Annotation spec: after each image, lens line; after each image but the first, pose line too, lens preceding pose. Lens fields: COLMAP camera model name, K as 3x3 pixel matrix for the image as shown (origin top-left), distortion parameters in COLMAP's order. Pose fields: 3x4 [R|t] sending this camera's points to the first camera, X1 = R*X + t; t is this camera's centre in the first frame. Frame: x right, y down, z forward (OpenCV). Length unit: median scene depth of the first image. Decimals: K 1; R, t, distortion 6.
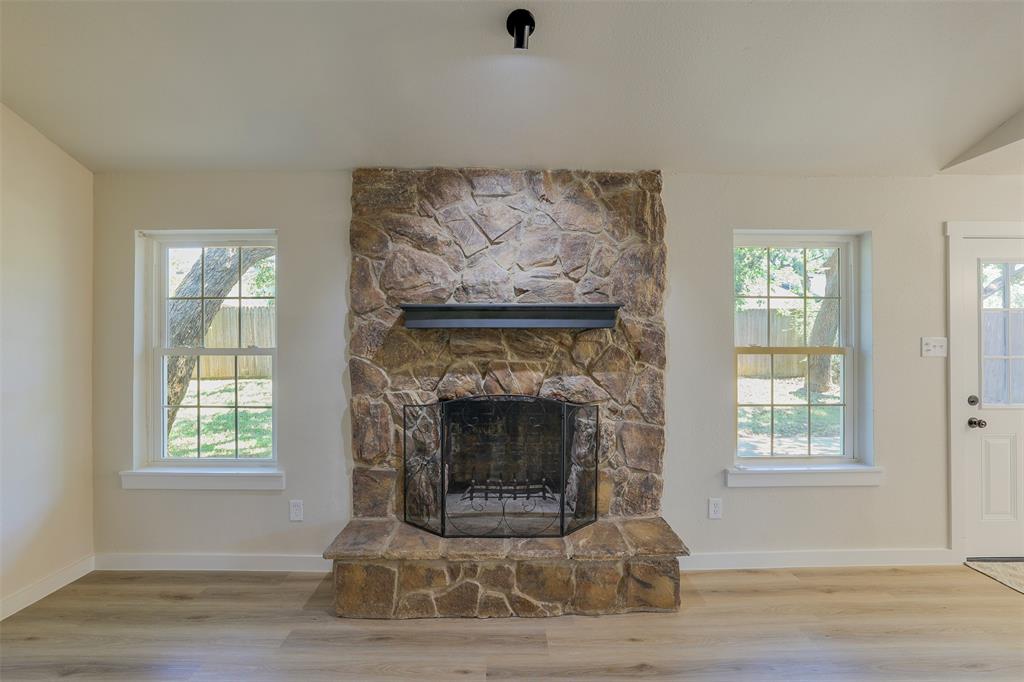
lens RADIAL K [[463.7, 0, 512.0], [0, 463.7, 341.0], [0, 0, 1]] dist [-0.043158, 0.000231]
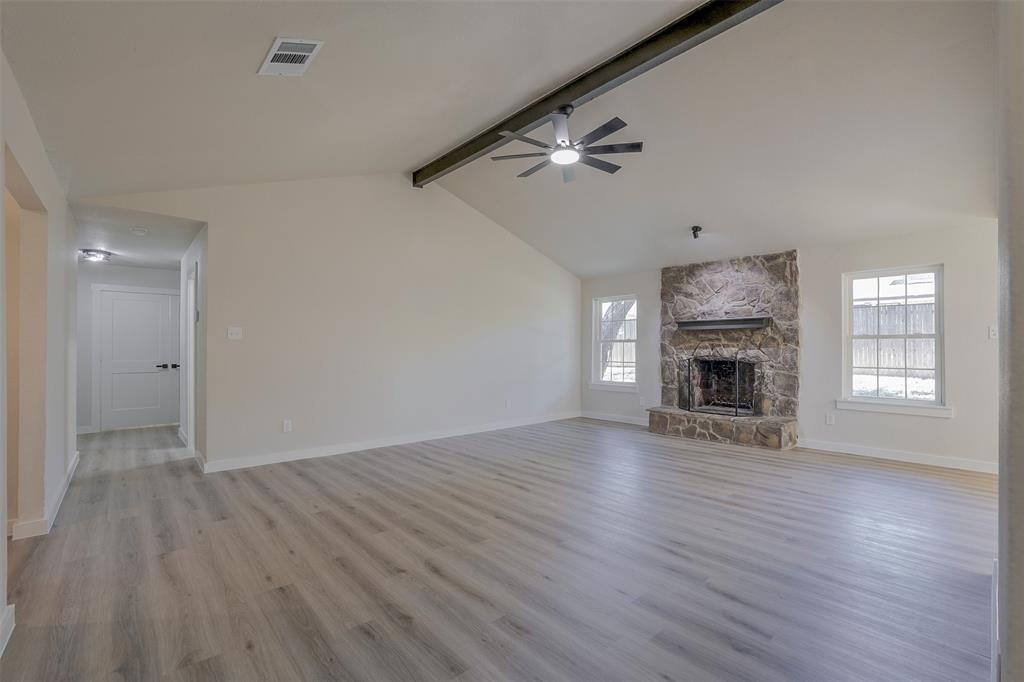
lens RADIAL K [[463.7, 0, 512.0], [0, 463.7, 341.0], [0, 0, 1]] dist [-0.043158, 0.000231]
pose [[0.655242, -0.012443, -0.755316, 1.035547], [-0.005009, 0.999771, -0.020815, 0.085019], [0.755402, 0.017422, 0.655030, -1.295341]]
